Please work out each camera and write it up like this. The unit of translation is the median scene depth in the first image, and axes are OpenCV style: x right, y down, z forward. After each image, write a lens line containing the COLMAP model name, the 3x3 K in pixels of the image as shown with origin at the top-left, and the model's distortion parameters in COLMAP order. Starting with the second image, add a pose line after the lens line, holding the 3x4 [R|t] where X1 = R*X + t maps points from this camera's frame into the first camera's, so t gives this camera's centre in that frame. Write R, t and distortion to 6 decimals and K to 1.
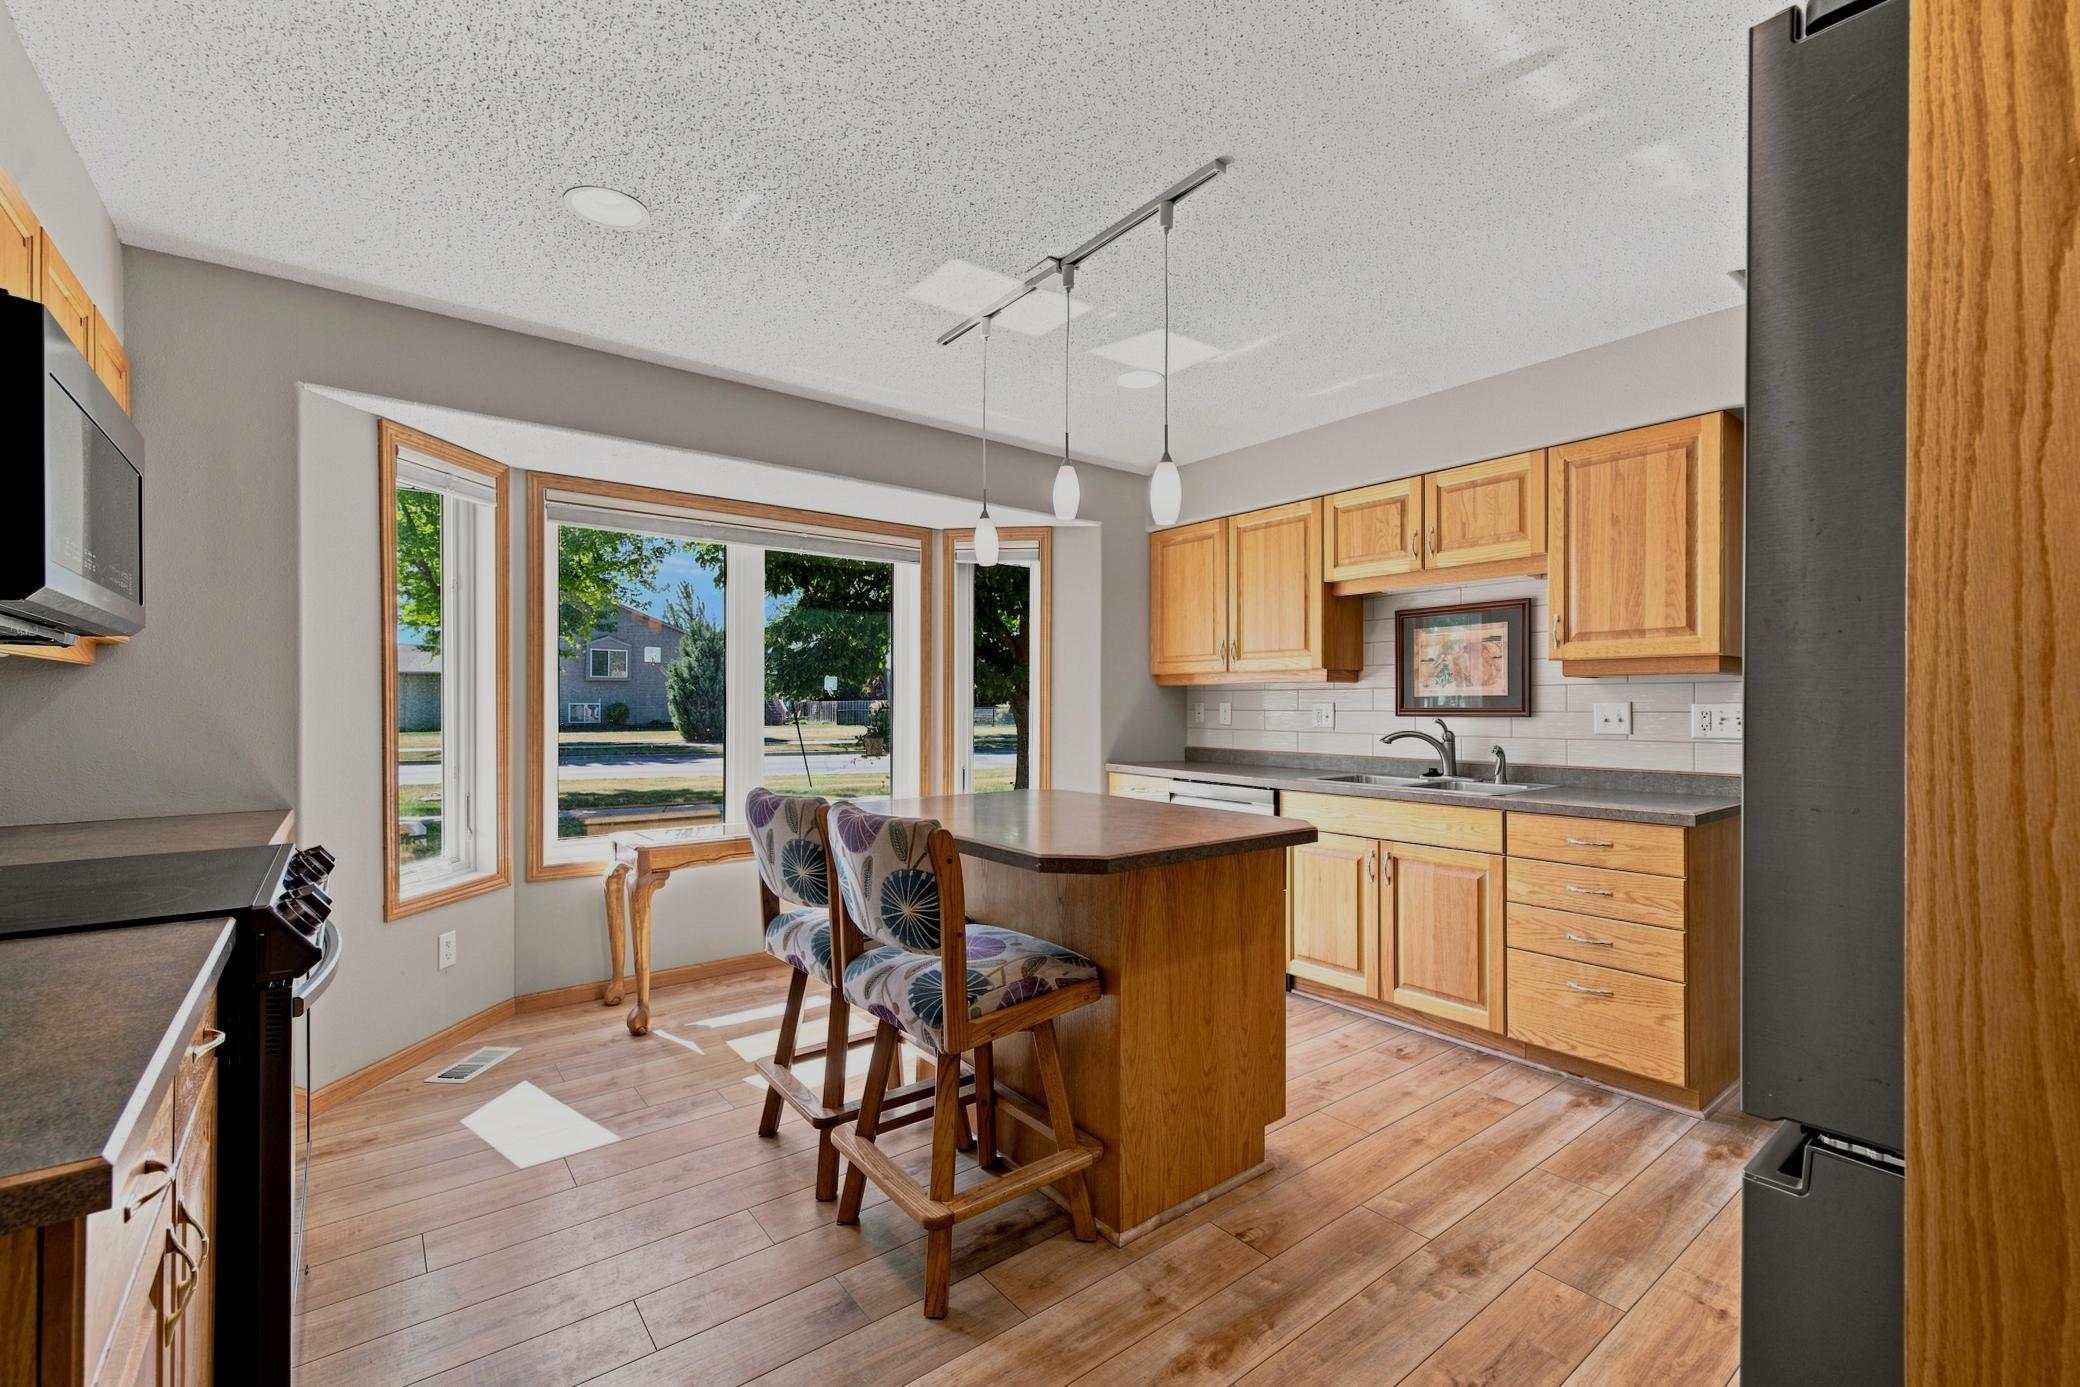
lens RADIAL K [[869.7, 0, 1037.1], [0, 869.7, 702.3], [0, 0, 1]] dist [0.004365, -0.000143]
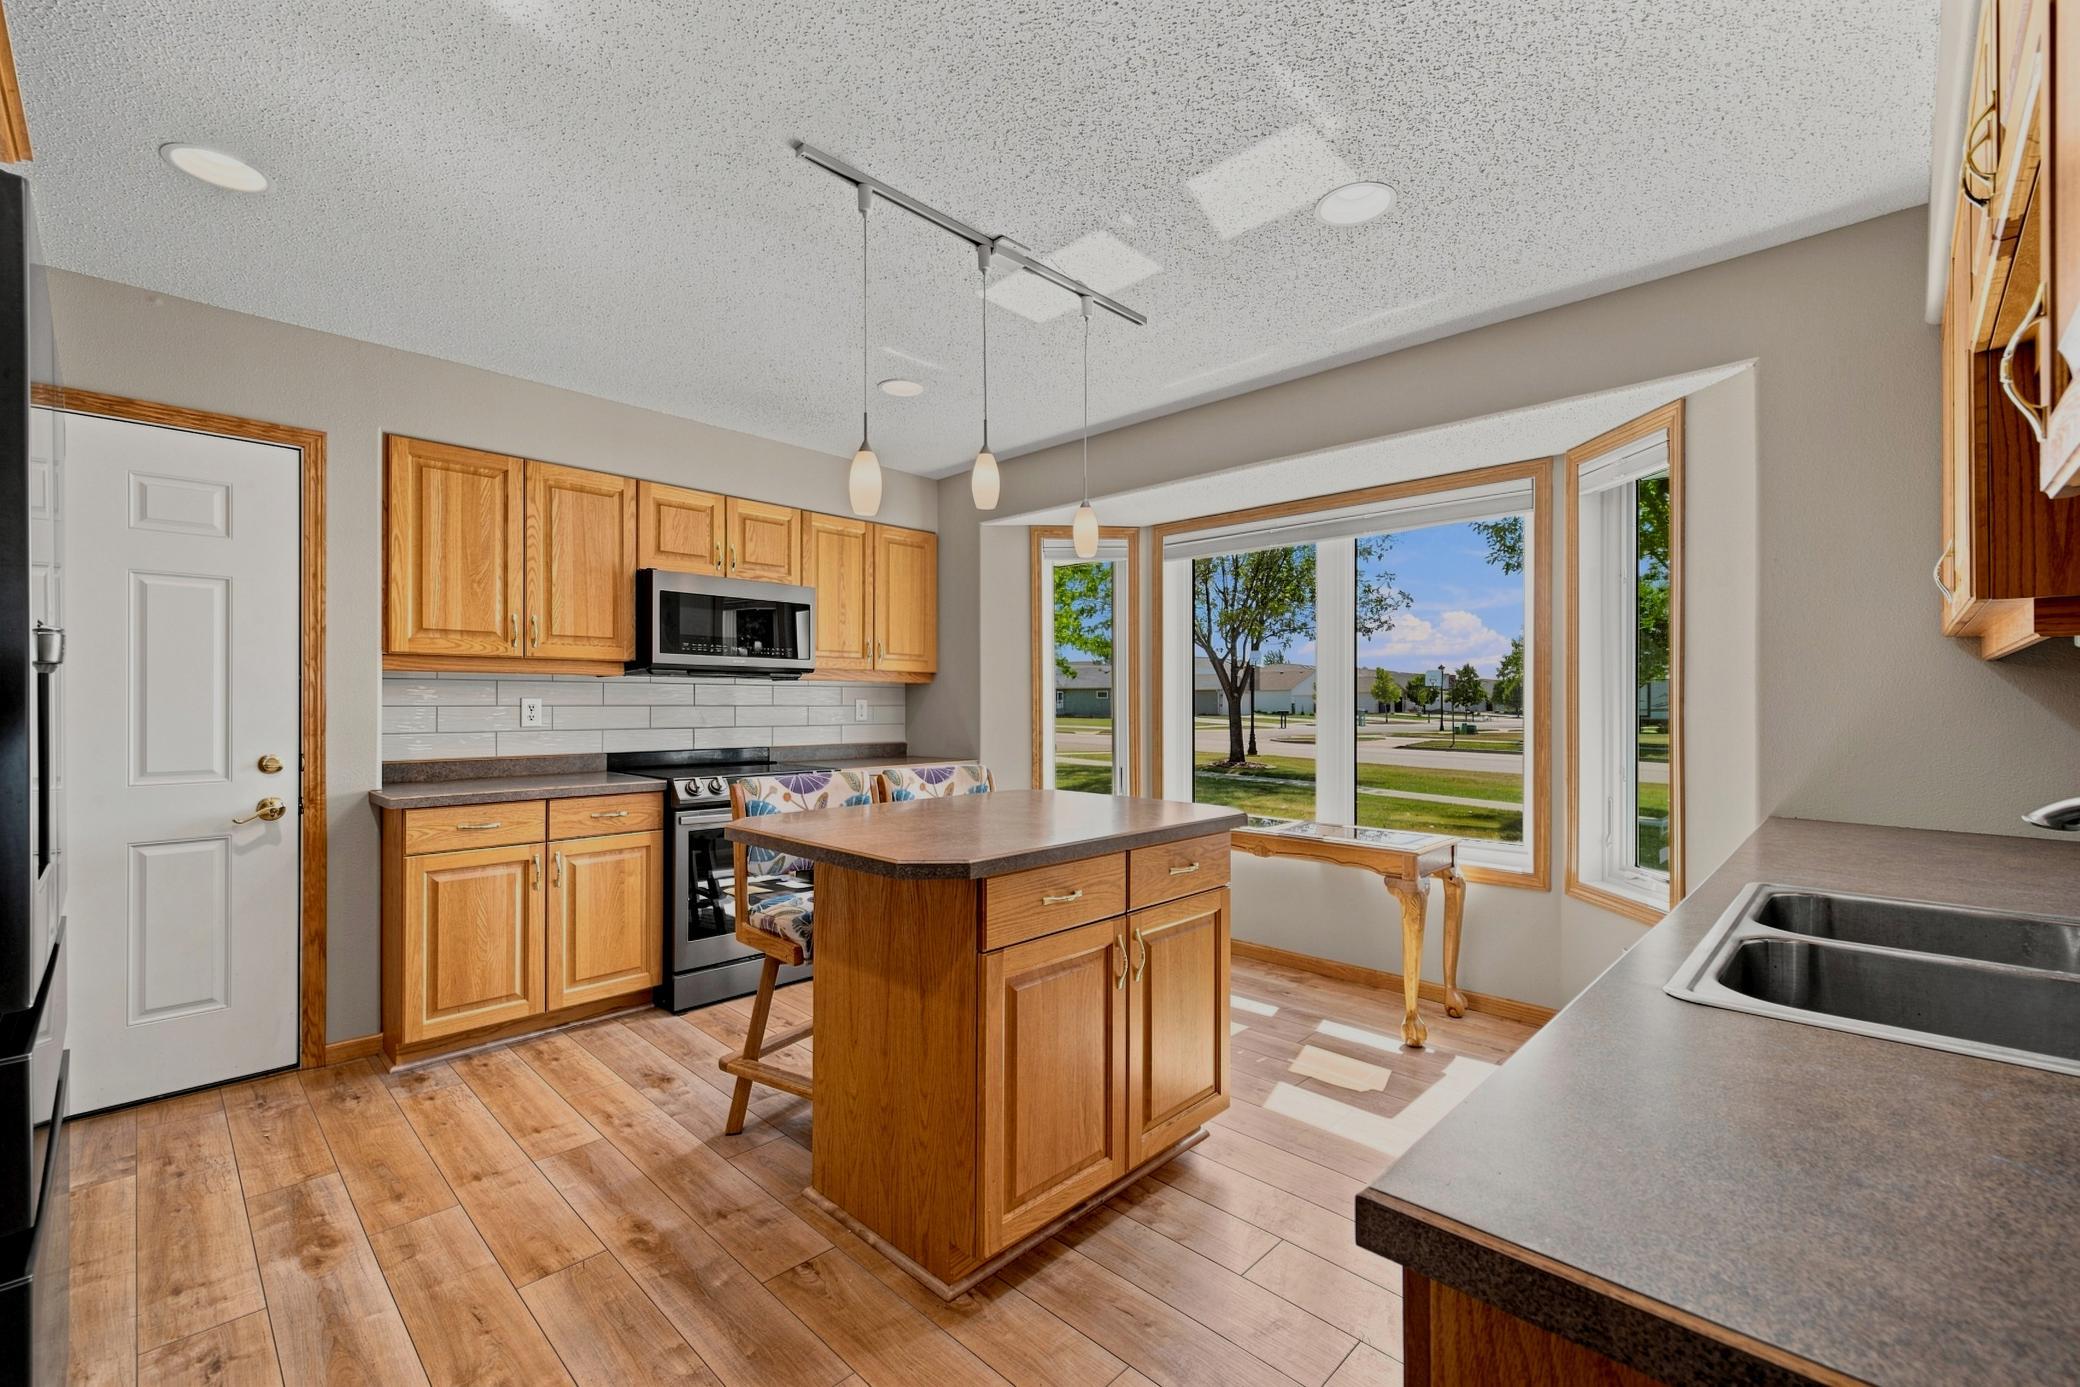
lens RADIAL K [[869.7, 0, 1052.5], [0, 869.7, 701.1], [0, 0, 1]] dist [0.004365, -0.000143]
pose [[0.154352, -0.002831, -0.988012, 1.120460], [0.002952, 0.999993, -0.002404, 0.004310], [0.988012, -0.002546, 0.154359, 1.037877]]
